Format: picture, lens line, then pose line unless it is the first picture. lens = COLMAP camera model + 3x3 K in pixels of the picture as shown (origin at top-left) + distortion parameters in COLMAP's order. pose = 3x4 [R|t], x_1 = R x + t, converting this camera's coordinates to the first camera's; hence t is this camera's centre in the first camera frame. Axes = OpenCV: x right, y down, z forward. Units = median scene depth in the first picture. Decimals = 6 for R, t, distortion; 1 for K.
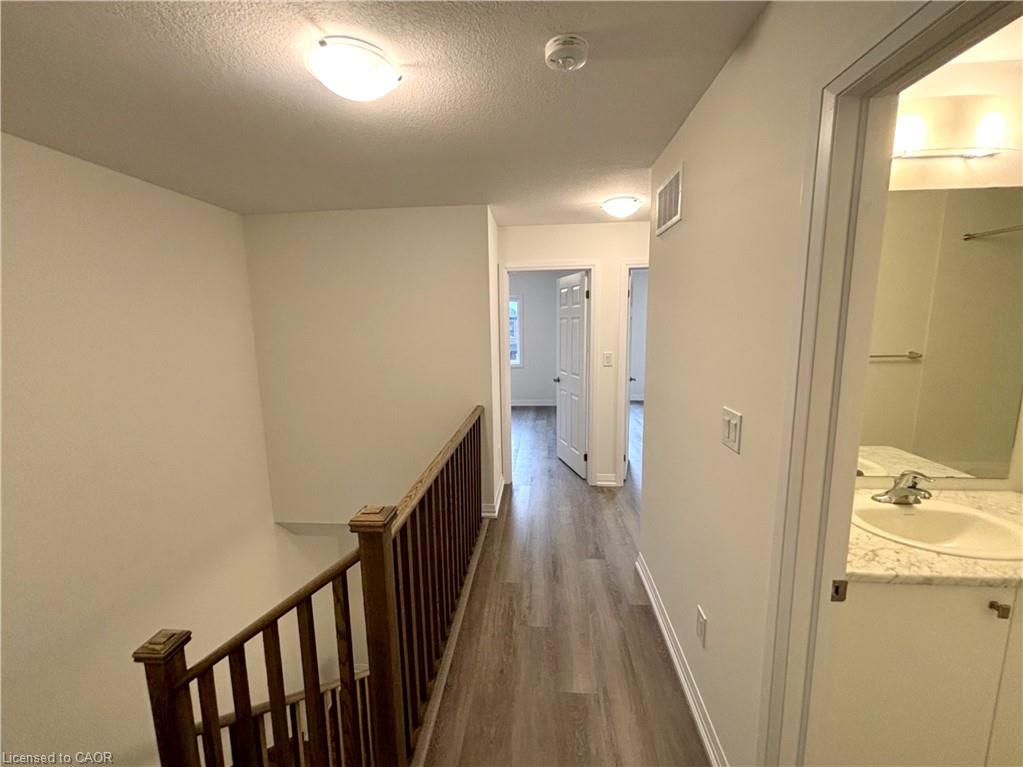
lens RADIAL K [[419.8, 0, 511.5], [0, 419.8, 383.5], [0, 0, 1]] dist [0.002278, 0.000219]
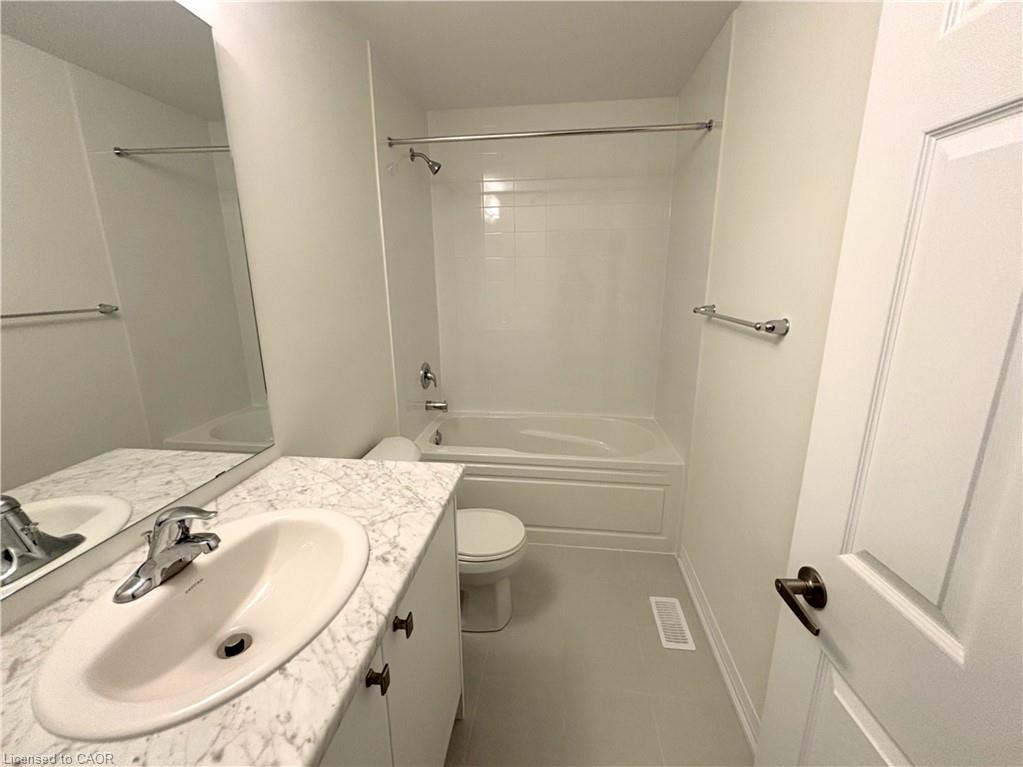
lens RADIAL K [[419.8, 0, 511.5], [0, 419.8, 383.5], [0, 0, 1]] dist [0.002278, 0.000219]
pose [[0.054774, -0.226627, 0.972440, 0.511094], [0.159492, 0.963384, 0.215533, 0.020028], [-0.985679, 0.143291, 0.088914, 0.524629]]
